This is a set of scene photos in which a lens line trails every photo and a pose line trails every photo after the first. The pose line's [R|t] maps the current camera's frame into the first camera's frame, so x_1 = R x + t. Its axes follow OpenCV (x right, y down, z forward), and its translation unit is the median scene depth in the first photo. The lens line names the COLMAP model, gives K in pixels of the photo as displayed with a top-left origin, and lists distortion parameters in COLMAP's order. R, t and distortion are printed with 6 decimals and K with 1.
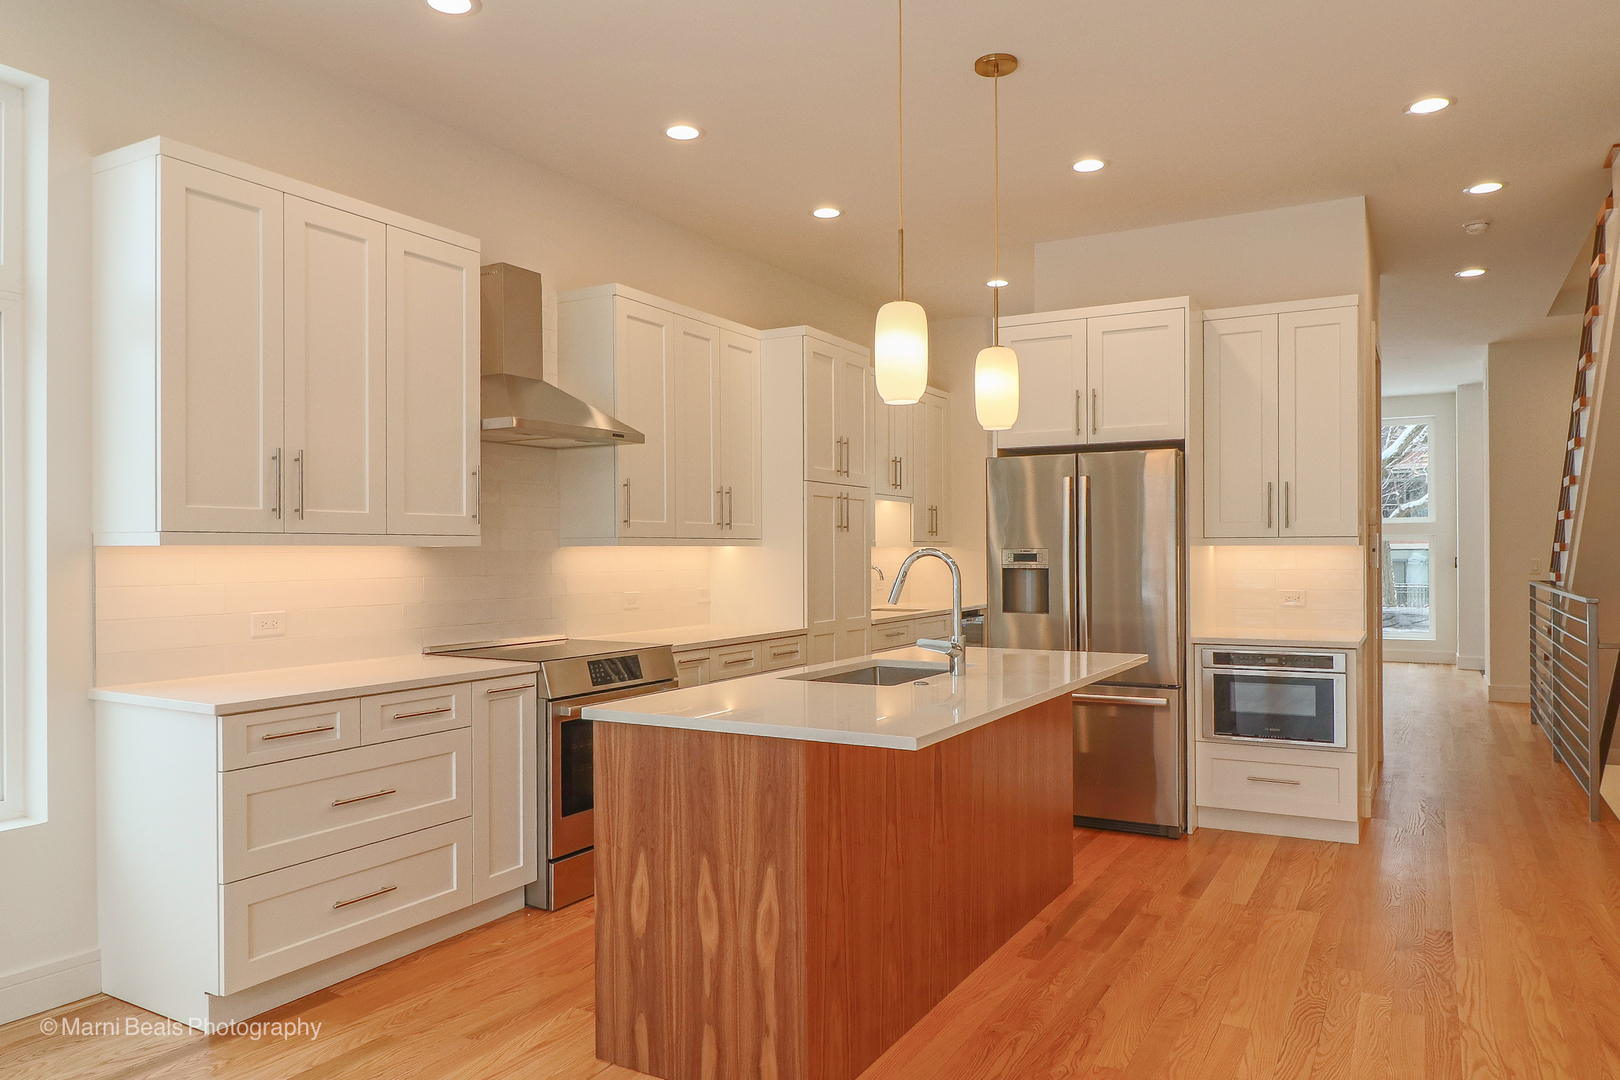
lens RADIAL K [[1055.5, 0, 820.0], [0, 1055.5, 551.9], [0, 0, 1]] dist [-0.009858, -0.000936]
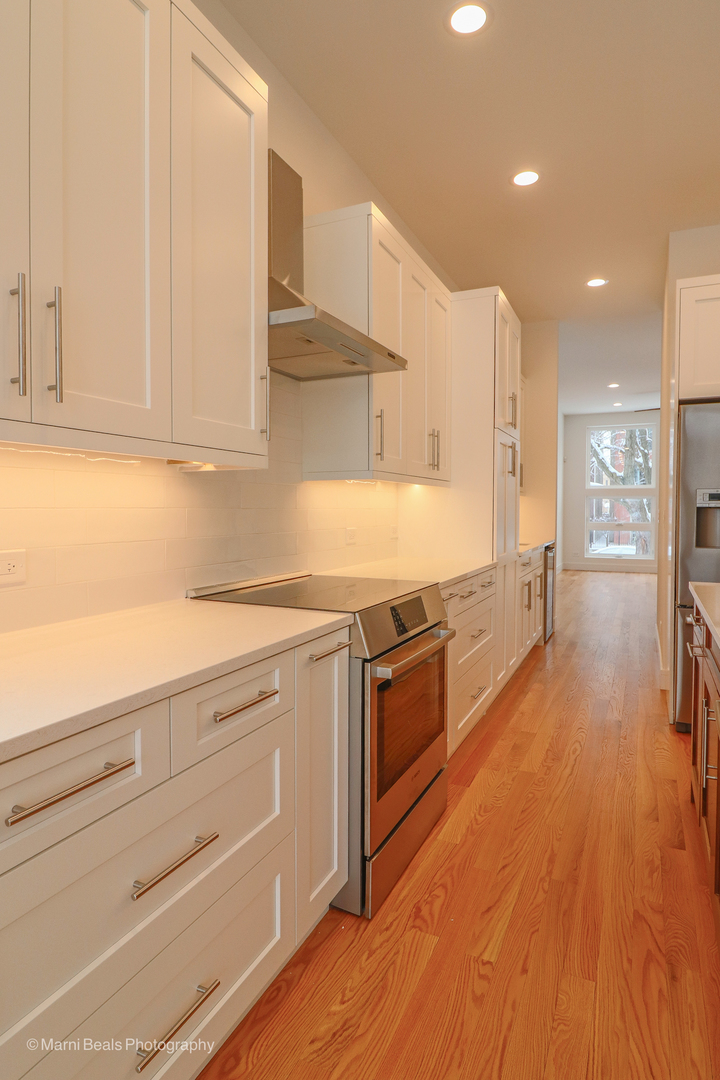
lens RADIAL K [[602.3, 0, 355.1], [0, 602.3, 527.3], [0, 0, 1]] dist [-0.003546, -0.009899]
pose [[0.997815, 0.003293, 0.065988, -0.342625], [-0.005347, 0.999506, 0.030967, 0.029899], [-0.065854, -0.031252, 0.997340, 0.635338]]
